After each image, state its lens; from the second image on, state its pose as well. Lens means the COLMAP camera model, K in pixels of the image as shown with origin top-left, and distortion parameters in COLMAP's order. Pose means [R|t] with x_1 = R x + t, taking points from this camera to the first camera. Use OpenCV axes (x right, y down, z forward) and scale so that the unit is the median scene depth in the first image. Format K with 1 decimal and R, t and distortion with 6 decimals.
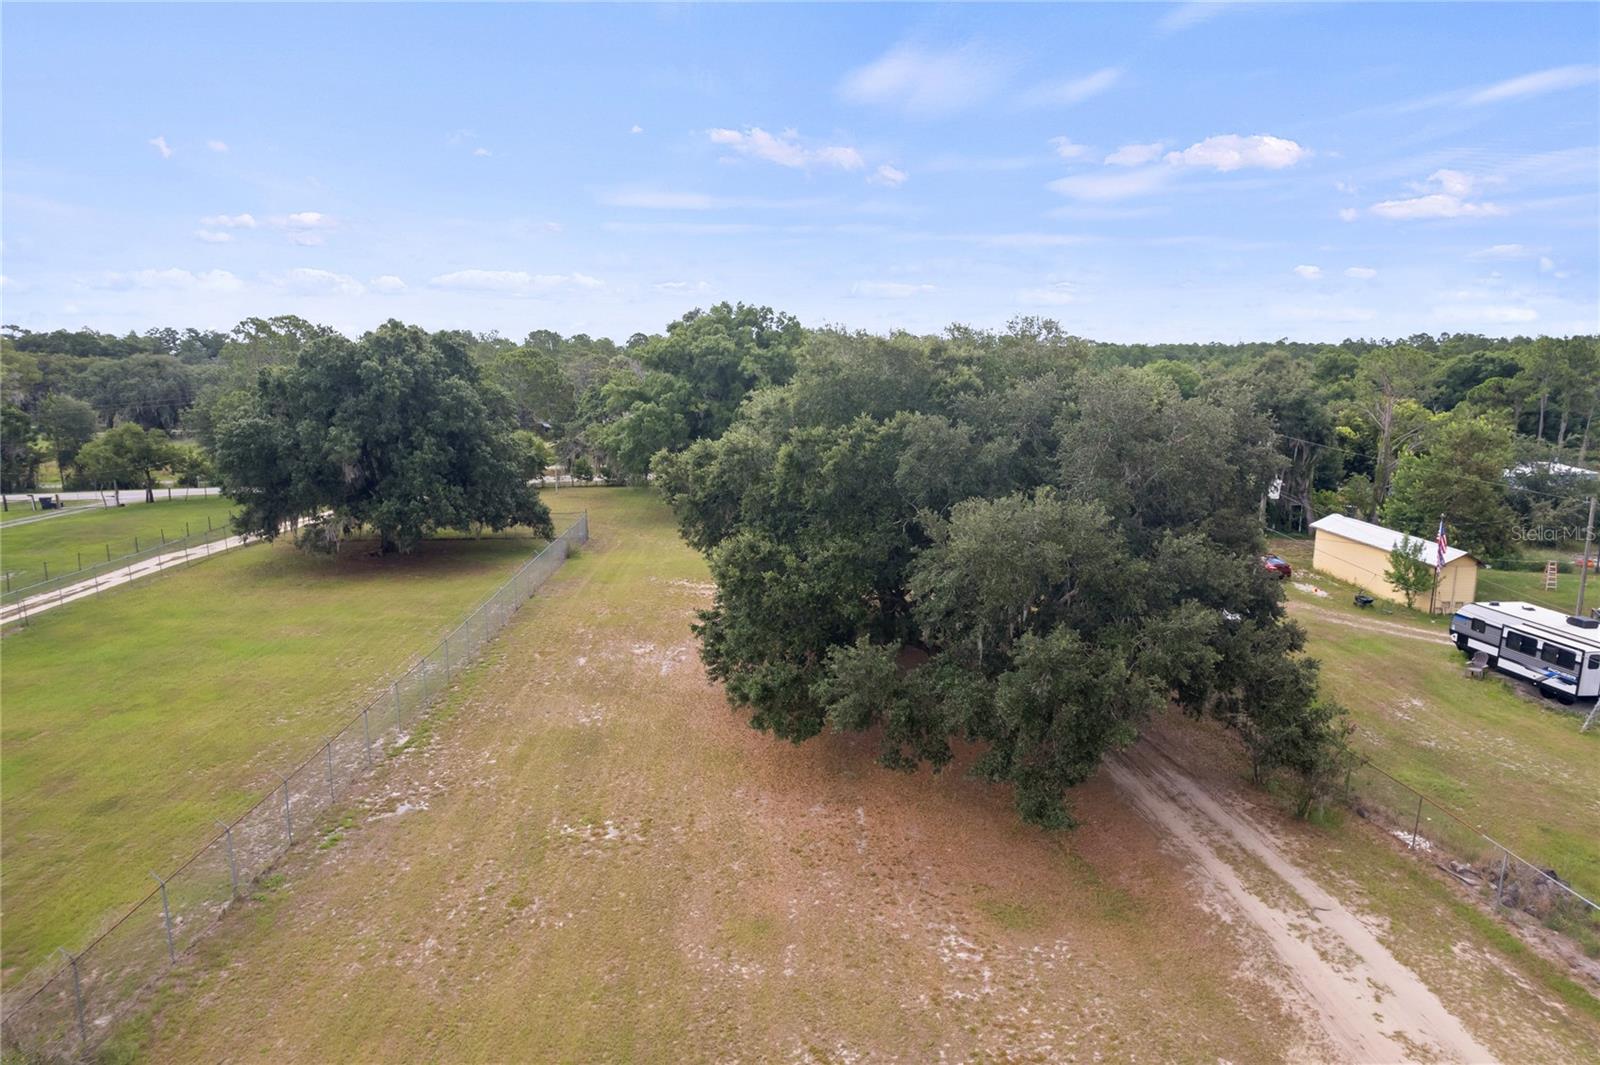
lens RADIAL K [[990.0, 0, 800.0], [0, 990.0, 532.5], [0, 0, 1]] dist [-0.066583, 0.065962]
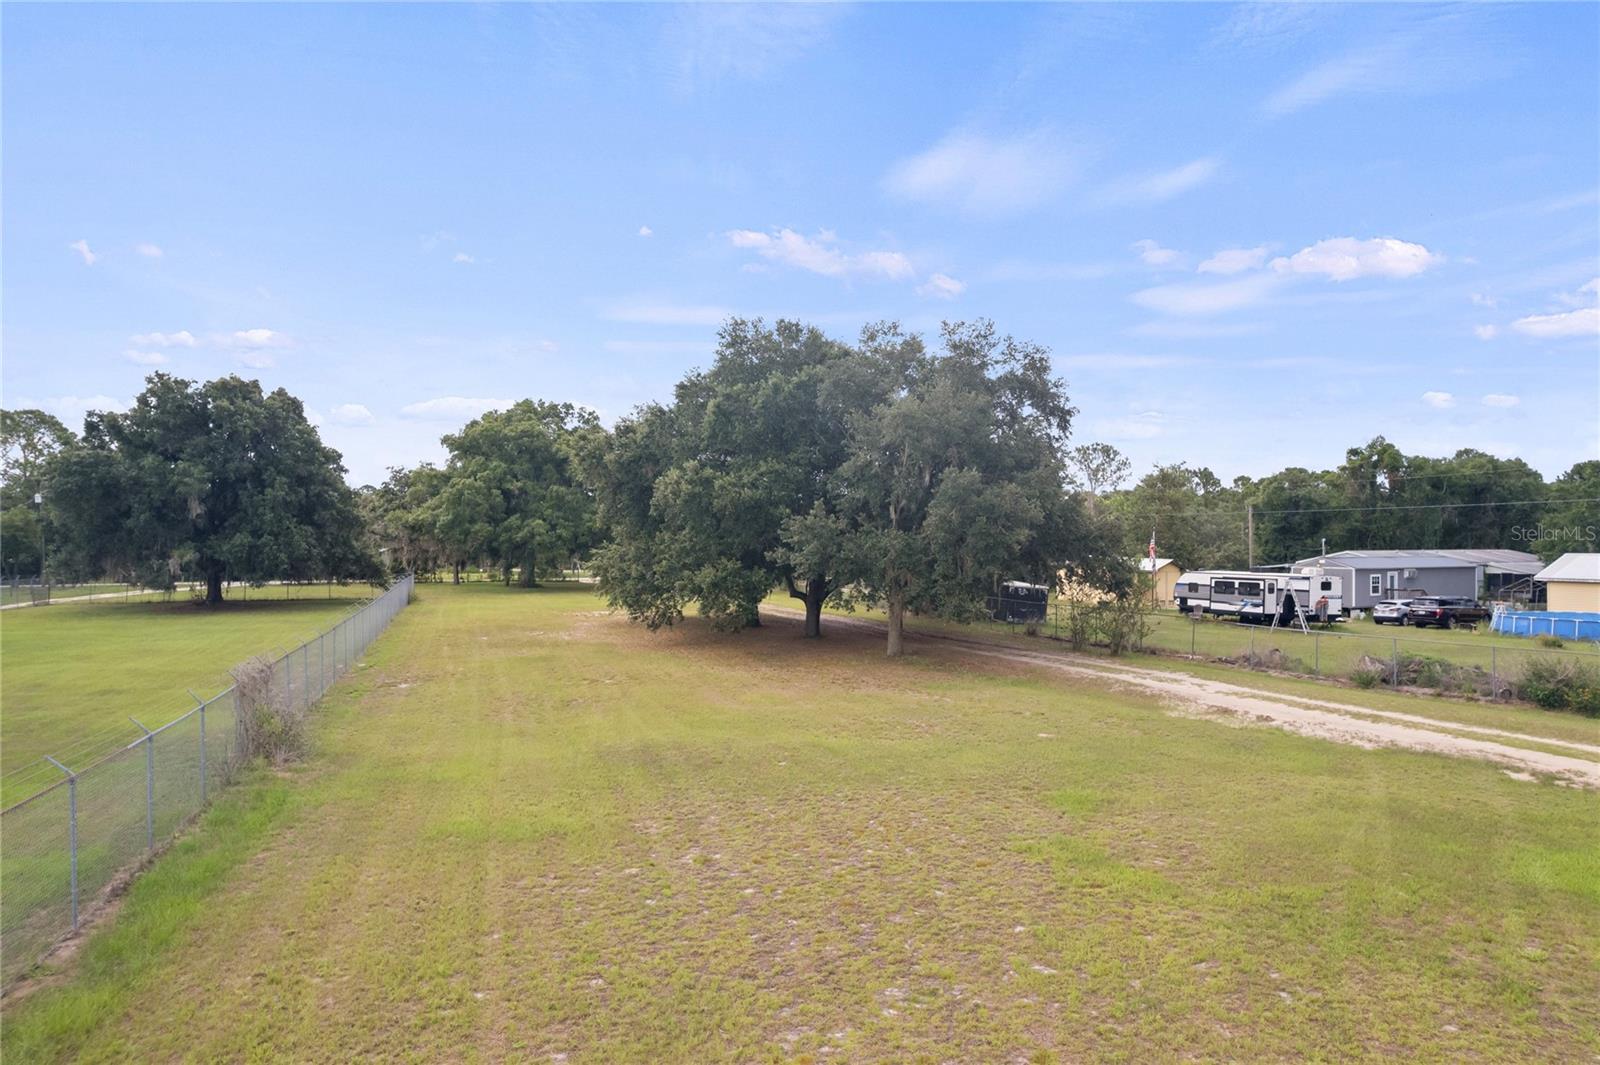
lens RADIAL K [[990.0, 0, 800.0], [0, 990.0, 532.5], [0, 0, 1]] dist [-0.066583, 0.065962]
pose [[0.959683, -0.012974, 0.280785, -0.149183], [0.061979, 0.984115, -0.166362, 0.166351], [-0.274166, 0.177058, 0.945242, -0.100092]]
